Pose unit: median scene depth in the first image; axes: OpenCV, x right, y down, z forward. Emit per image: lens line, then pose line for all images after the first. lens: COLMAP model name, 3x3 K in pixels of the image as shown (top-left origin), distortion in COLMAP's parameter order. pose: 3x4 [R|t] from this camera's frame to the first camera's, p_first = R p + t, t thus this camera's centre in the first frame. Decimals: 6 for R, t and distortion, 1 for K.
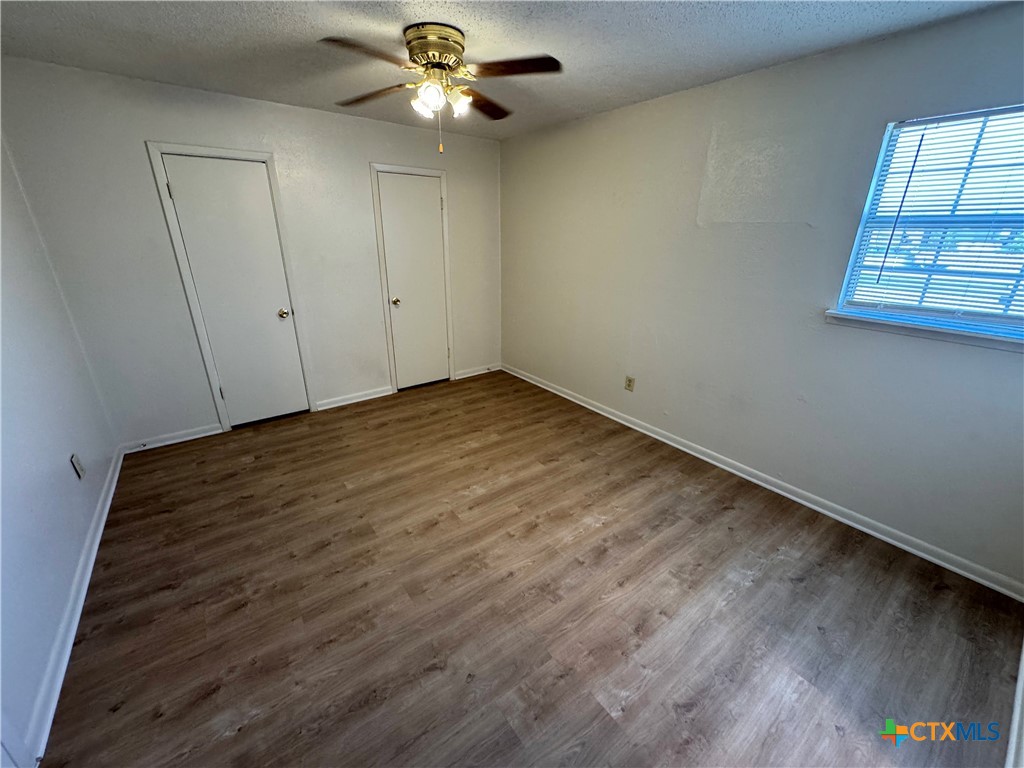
lens RADIAL K [[408.6, 0, 512.0], [0, 408.6, 384.0], [0, 0, 1]] dist [-0.004129, -0.000036]
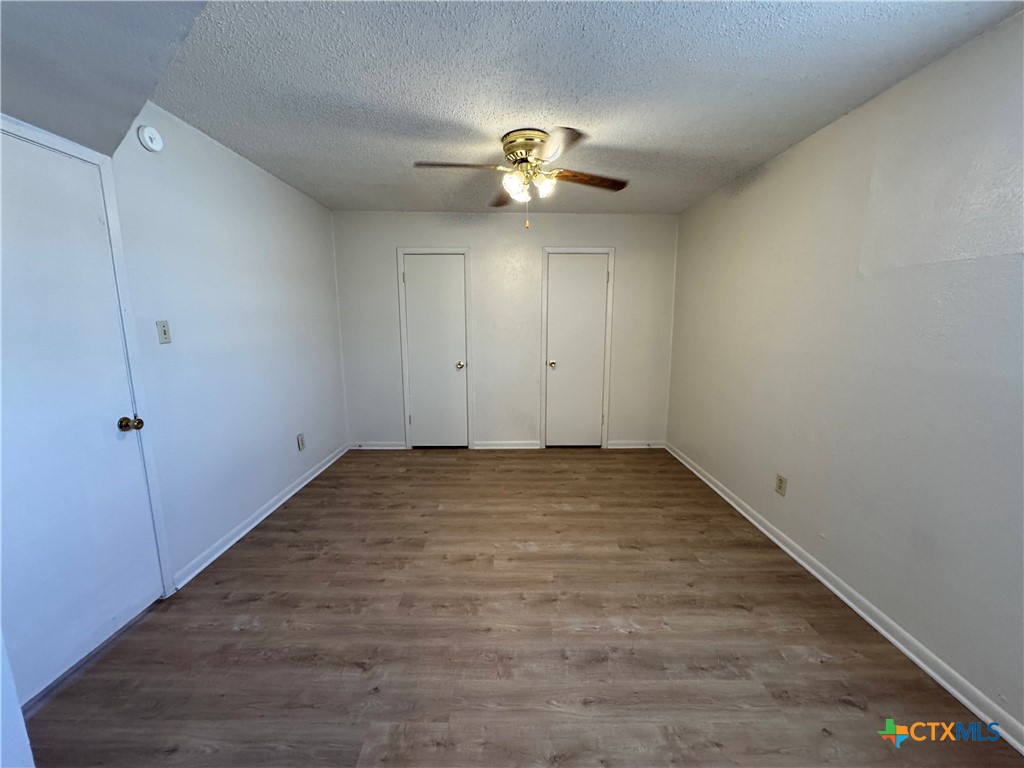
lens RADIAL K [[408.6, 0, 512.0], [0, 408.6, 384.0], [0, 0, 1]] dist [-0.004129, -0.000036]
pose [[0.803703, 0.088414, -0.588425, 0.402901], [-0.201333, 0.970978, -0.129097, 0.019331], [0.559934, 0.222225, 0.798179, 0.115286]]
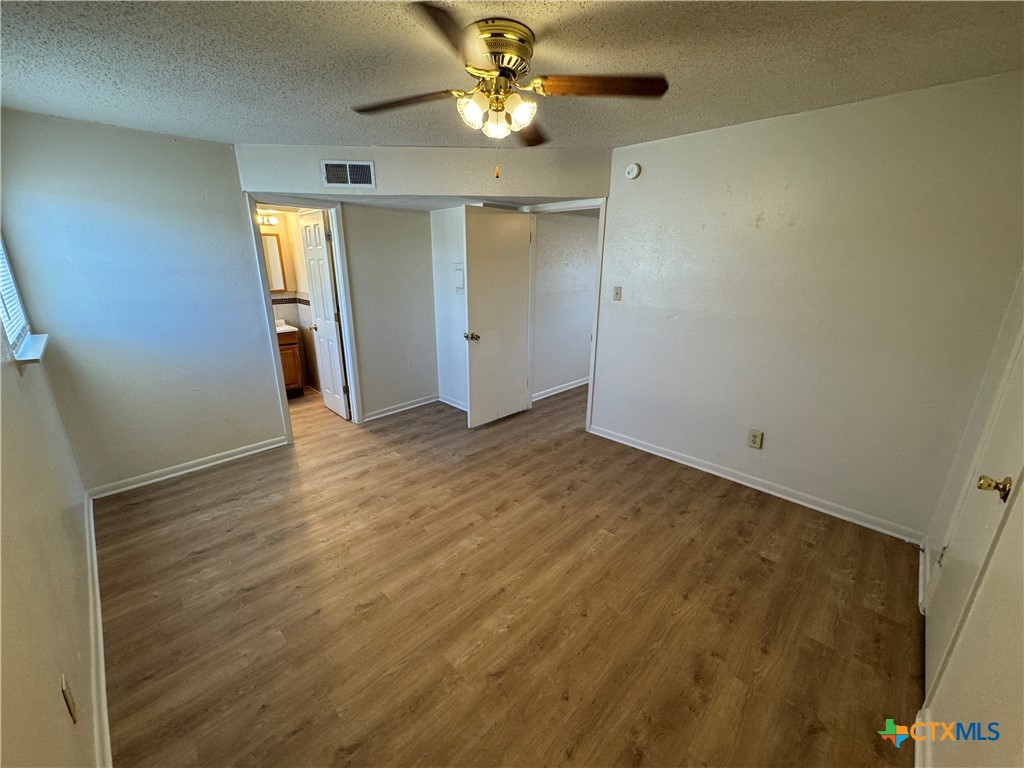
lens RADIAL K [[408.6, 0, 512.0], [0, 408.6, 384.0], [0, 0, 1]] dist [-0.004129, -0.000036]
pose [[-0.987929, 0.032452, -0.151472, -0.051831], [-0.066079, 0.796103, 0.601543, -0.572053], [0.140108, 0.604291, -0.784349, 1.482777]]
